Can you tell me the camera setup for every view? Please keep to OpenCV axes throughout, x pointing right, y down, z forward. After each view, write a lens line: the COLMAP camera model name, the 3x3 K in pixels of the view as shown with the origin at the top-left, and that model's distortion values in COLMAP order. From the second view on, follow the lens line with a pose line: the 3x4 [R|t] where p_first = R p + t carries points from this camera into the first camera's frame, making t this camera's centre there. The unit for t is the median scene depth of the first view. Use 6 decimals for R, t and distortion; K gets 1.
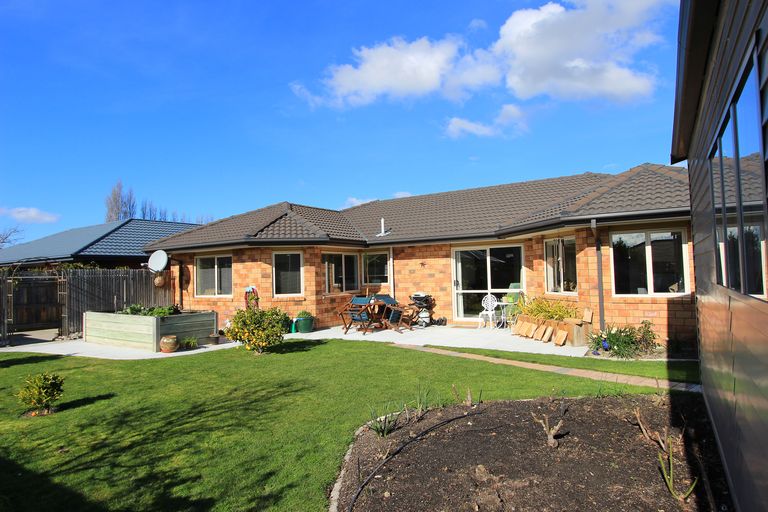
lens RADIAL K [[446.8, 0, 386.4], [0, 446.8, 254.2], [0, 0, 1]] dist [-0.016573, 0.003801]
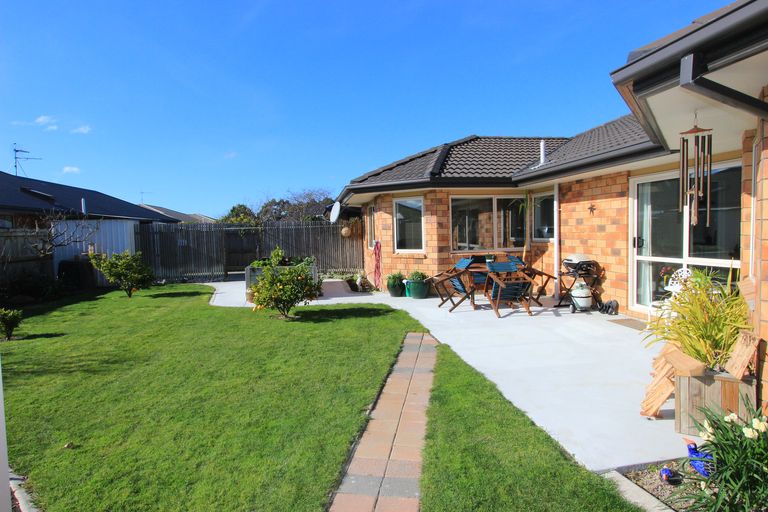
lens RADIAL K [[446.8, 0, 389.1], [0, 446.8, 252.7], [0, 0, 1]] dist [-0.016573, 0.003801]
pose [[0.672407, 0.047923, -0.738629, 0.356113], [0.039048, 0.994215, 0.100054, 0.010323], [0.739151, -0.096119, 0.666646, 0.407036]]
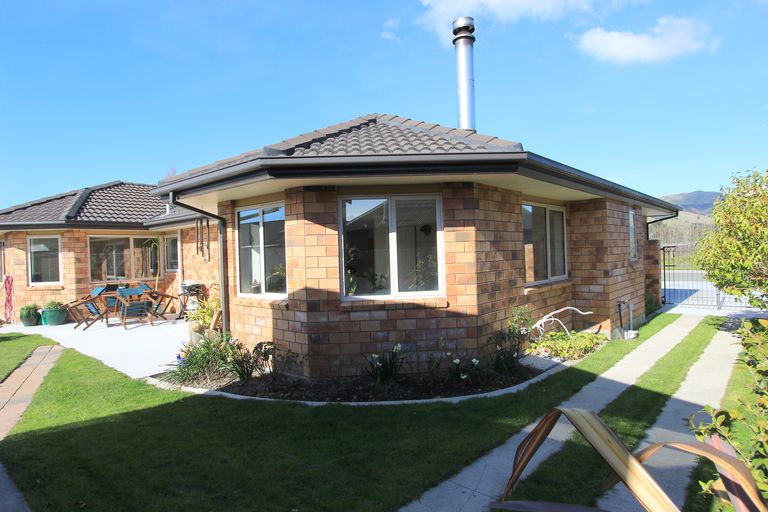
lens RADIAL K [[446.8, 0, 385.8], [0, 446.8, 254.3], [0, 0, 1]] dist [-0.016573, 0.003801]
pose [[0.987408, -0.002972, -0.158166, 0.593729], [0.011043, 0.998679, 0.050174, -0.005798], [0.157808, -0.051289, 0.986137, 0.211386]]
